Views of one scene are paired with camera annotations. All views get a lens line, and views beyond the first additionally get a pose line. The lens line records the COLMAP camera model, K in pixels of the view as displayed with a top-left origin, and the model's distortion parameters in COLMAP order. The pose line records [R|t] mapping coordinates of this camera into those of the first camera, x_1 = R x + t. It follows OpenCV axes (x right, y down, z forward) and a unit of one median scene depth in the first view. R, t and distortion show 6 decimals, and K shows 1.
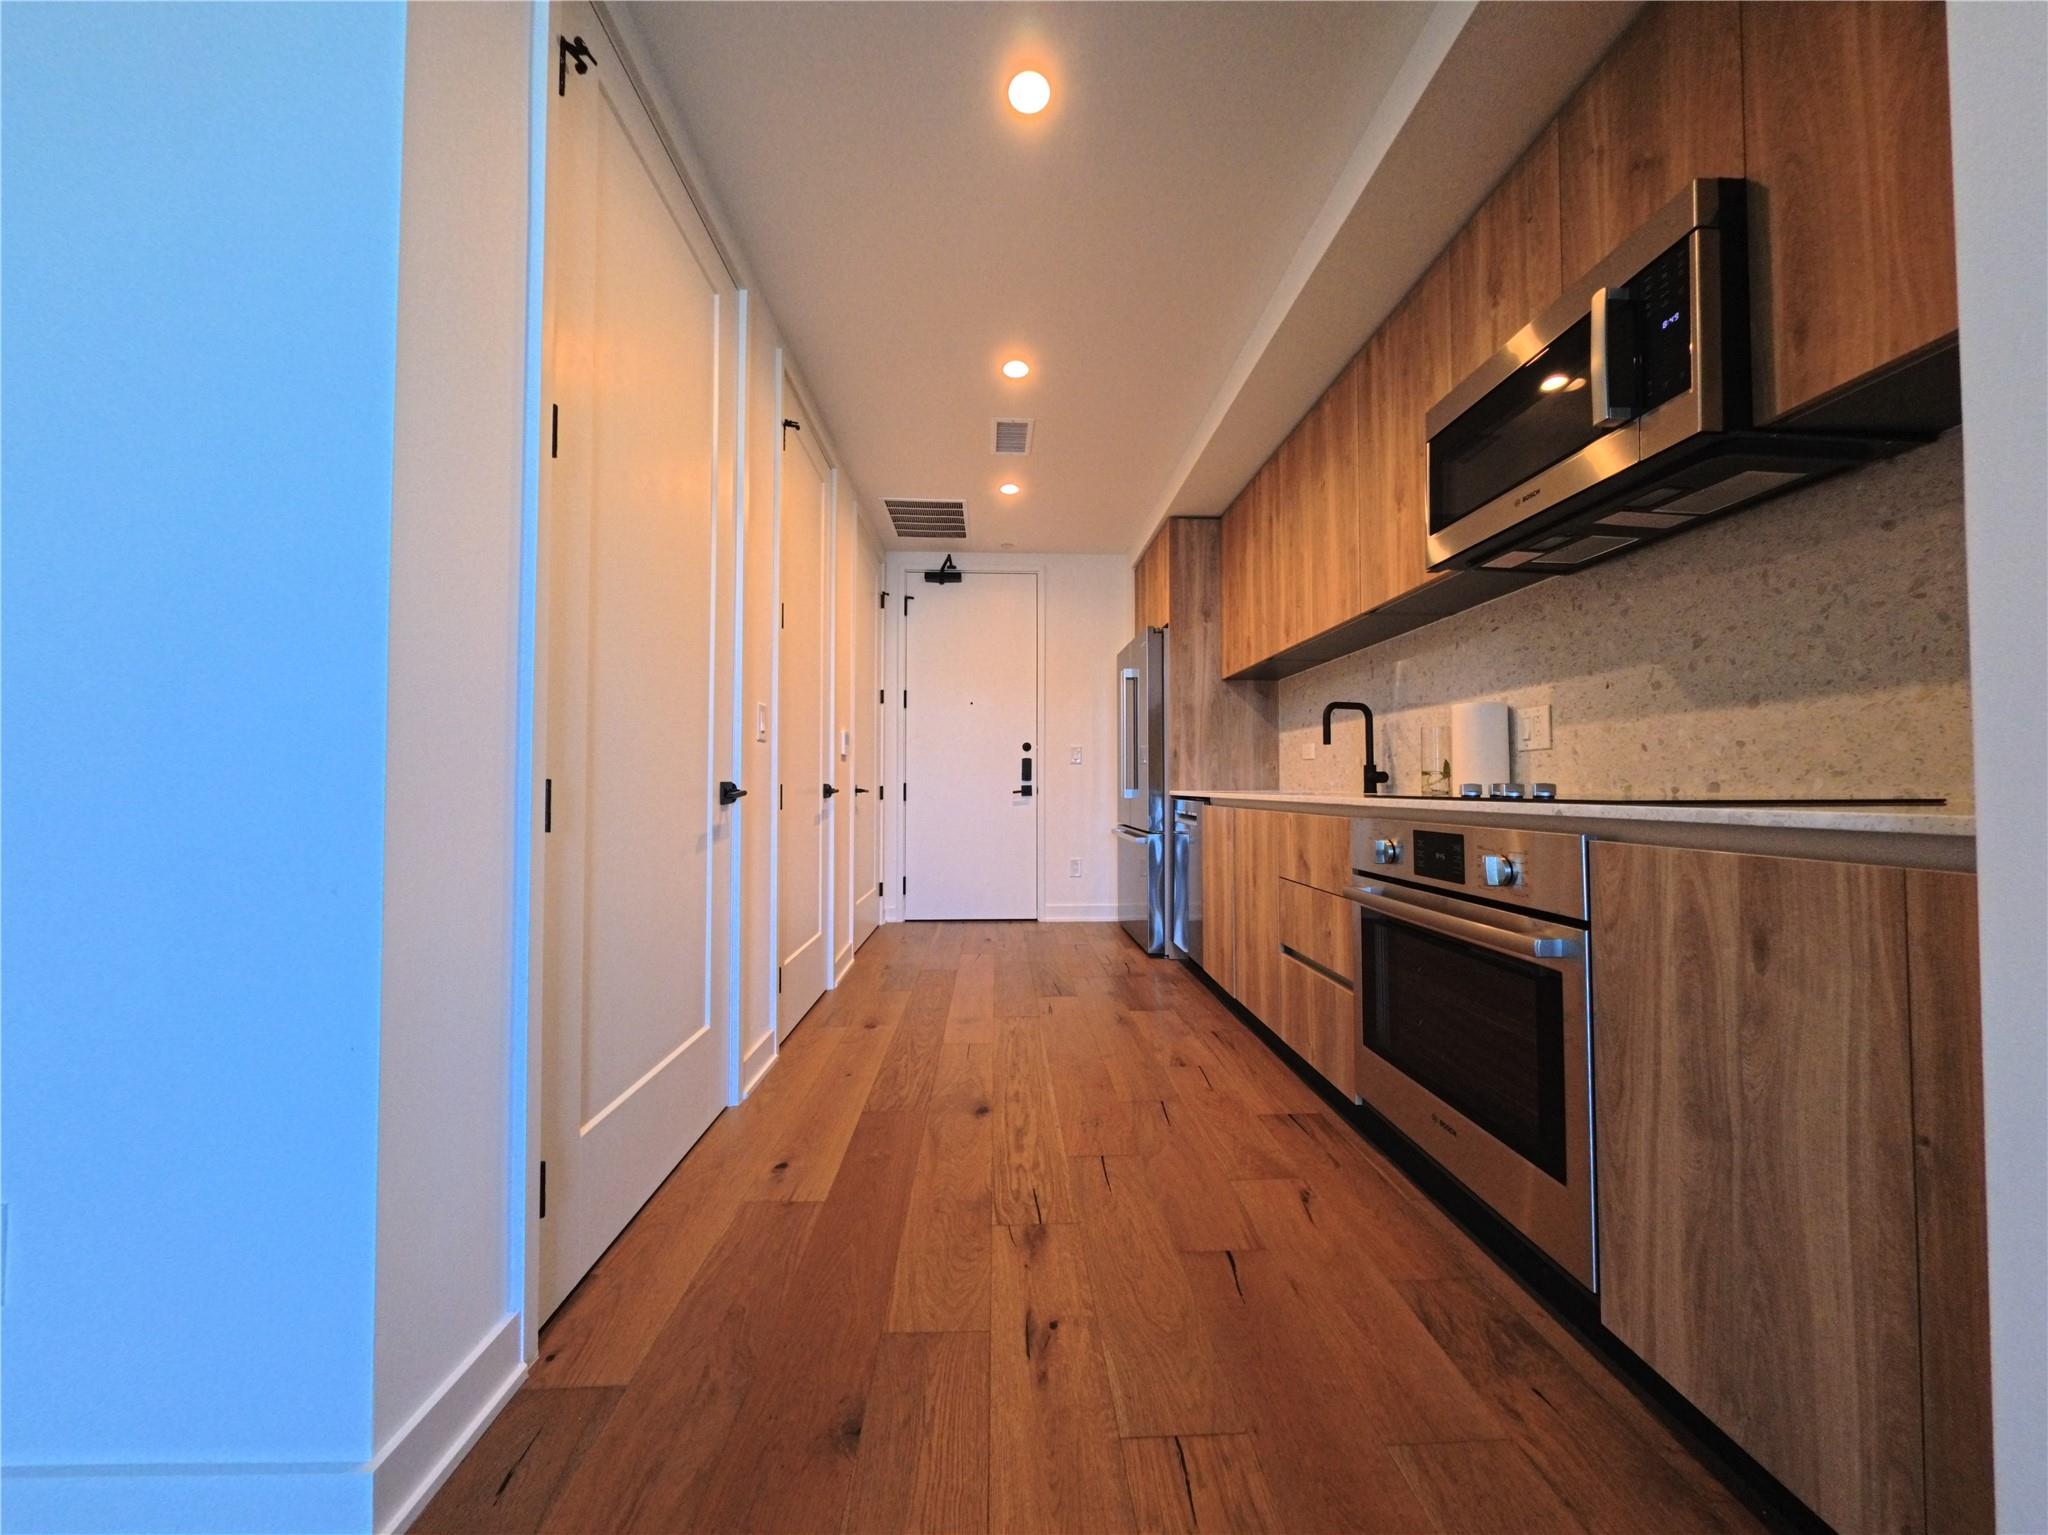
lens RADIAL K [[721.8, 0, 1026.8], [0, 721.8, 773.0], [0, 0, 1]] dist [-0.002463, -0.000344]
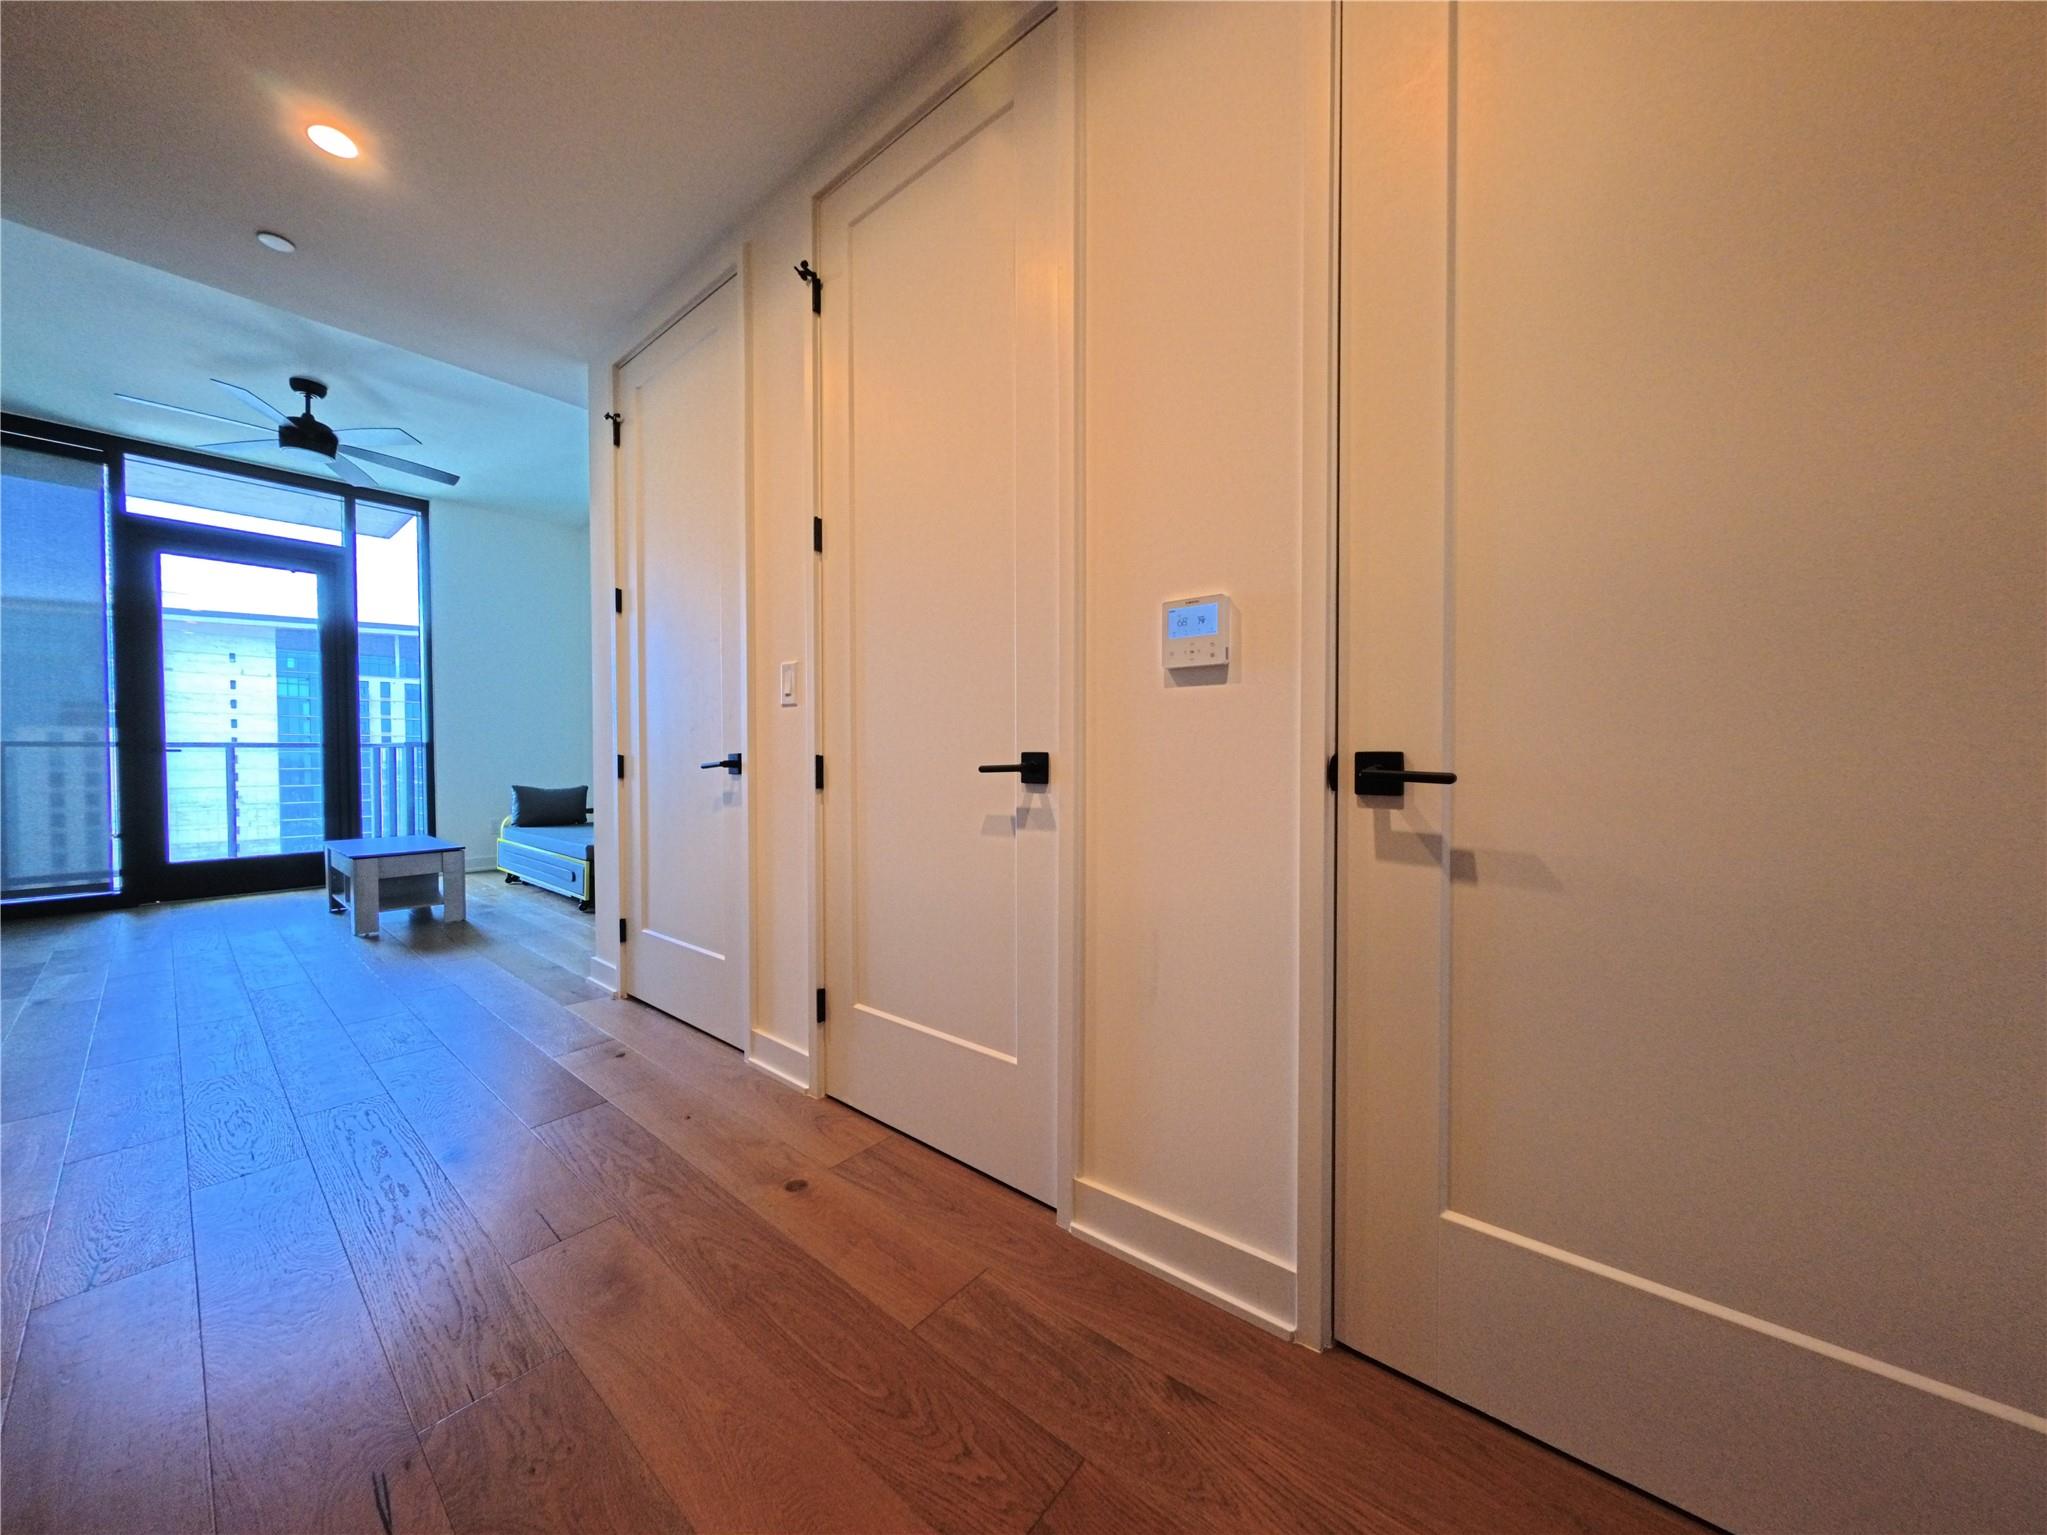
lens RADIAL K [[721.4, 0, 1032.9], [0, 721.4, 763.4], [0, 0, 1]] dist [-0.002463, -0.000344]
pose [[-0.669913, 0.004985, -0.742423, 0.084939], [0.013803, 0.999888, -0.005741, 0.029247], [0.742311, -0.014094, -0.669907, 1.712945]]
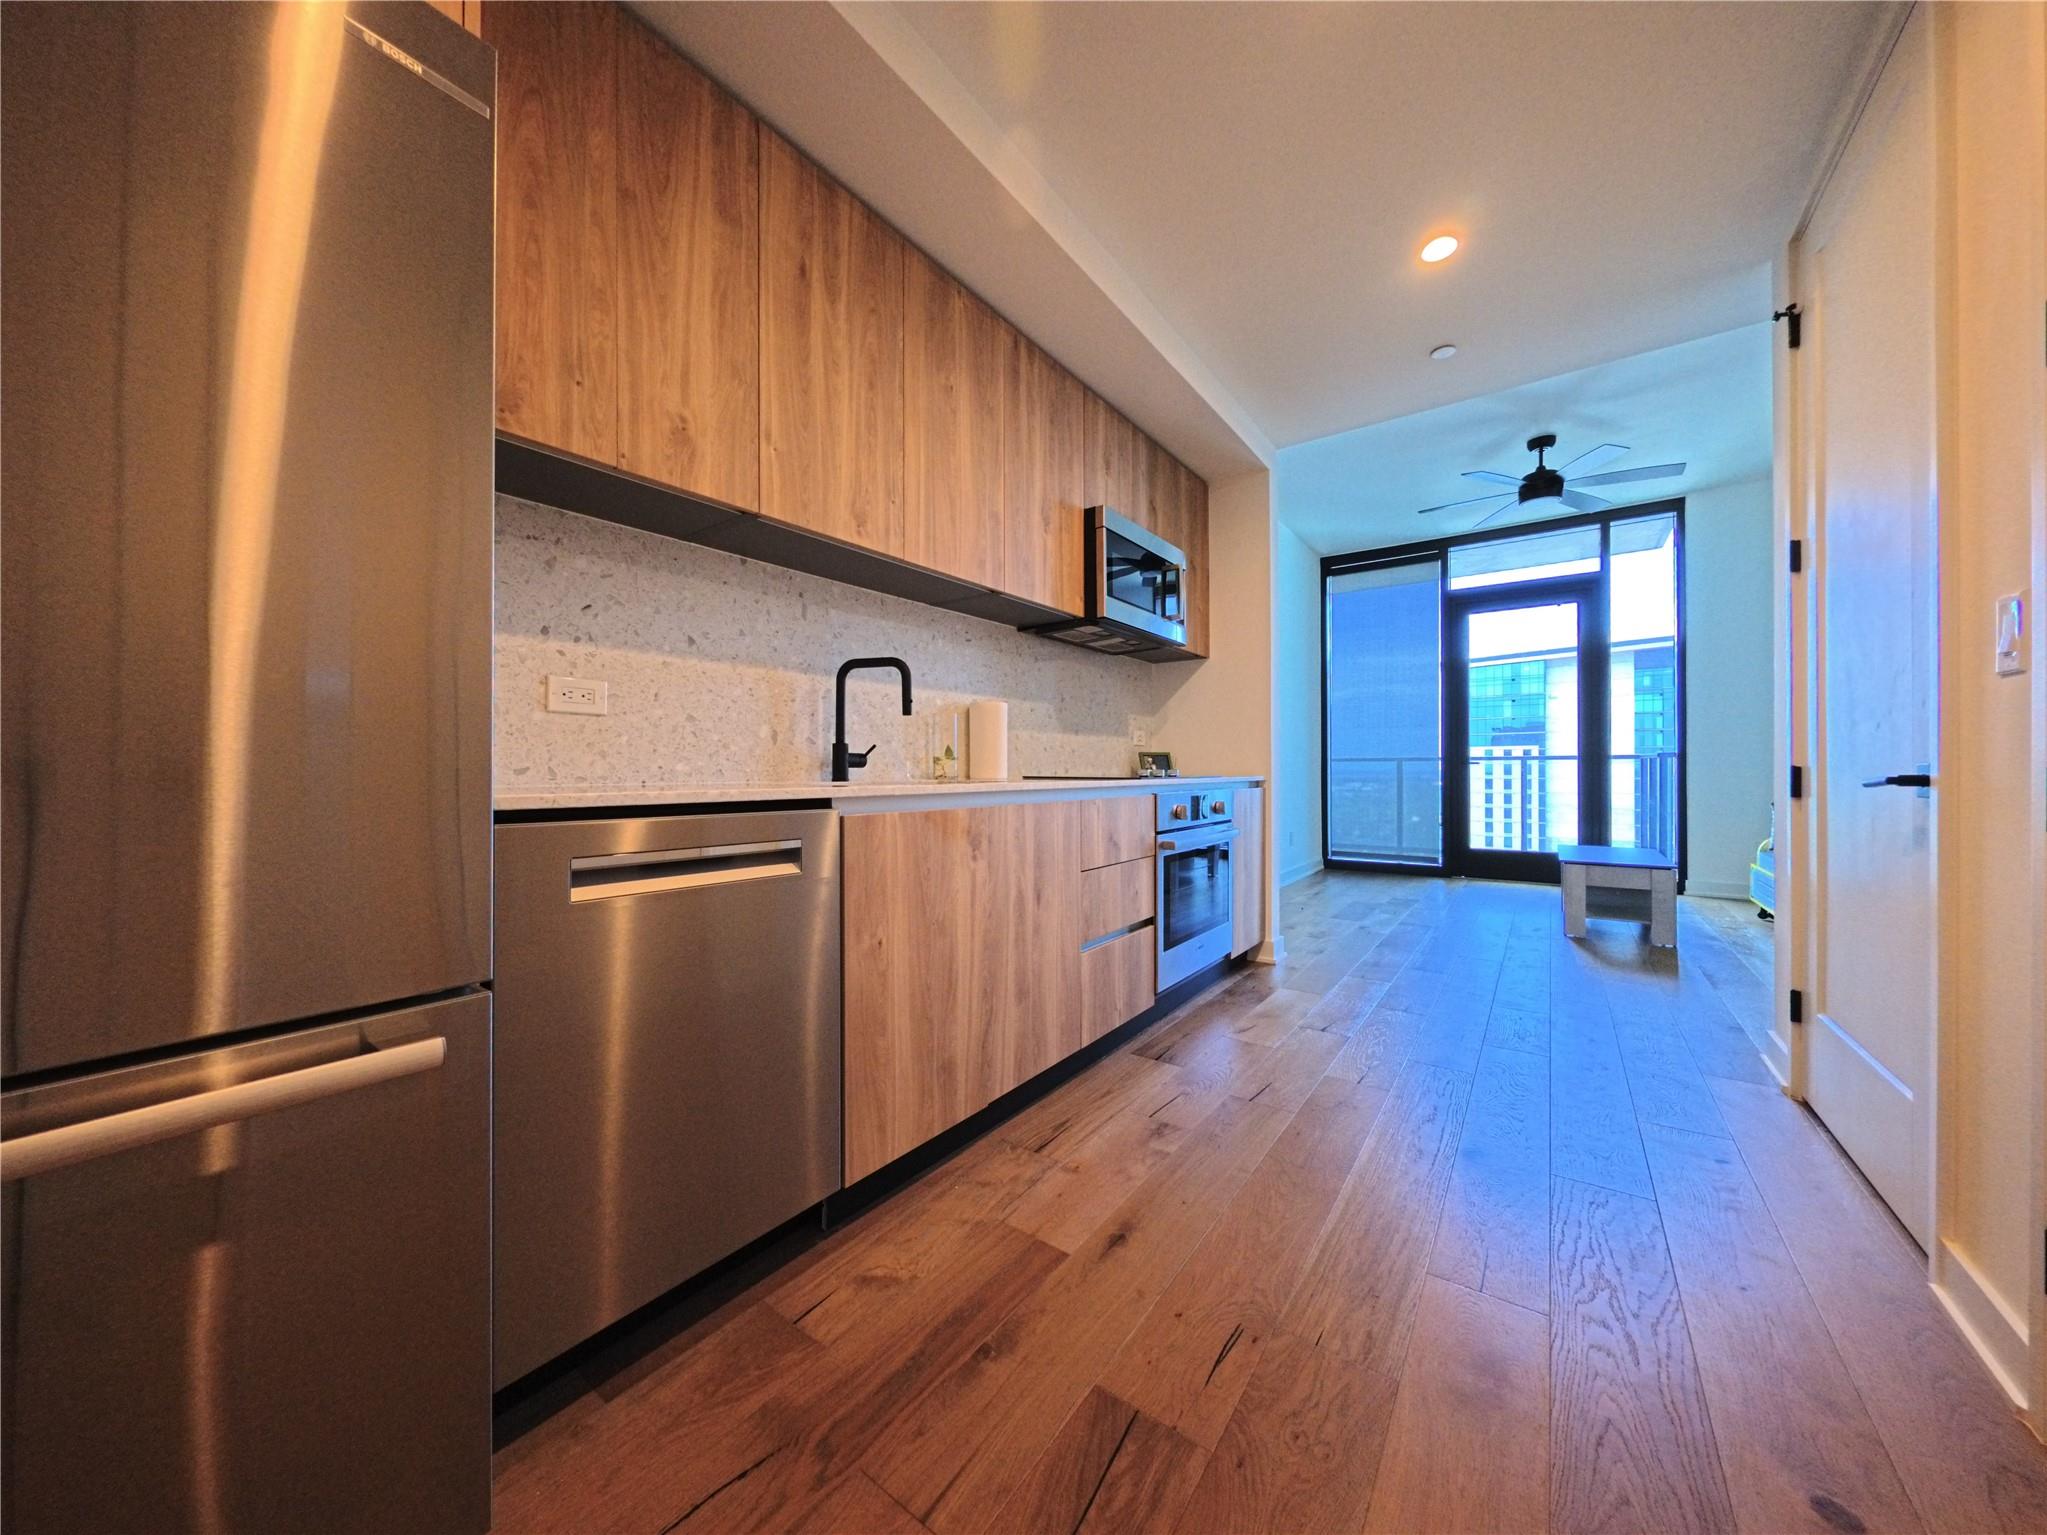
lens RADIAL K [[721.4, 0, 1021.7], [0, 721.4, 765.8], [0, 0, 1]] dist [-0.002463, -0.000344]
pose [[-0.777187, 0.001626, 0.629267, -0.156307], [-0.012514, 0.999759, -0.018039, 0.026628], [-0.629145, -0.021895, -0.776980, 1.678563]]
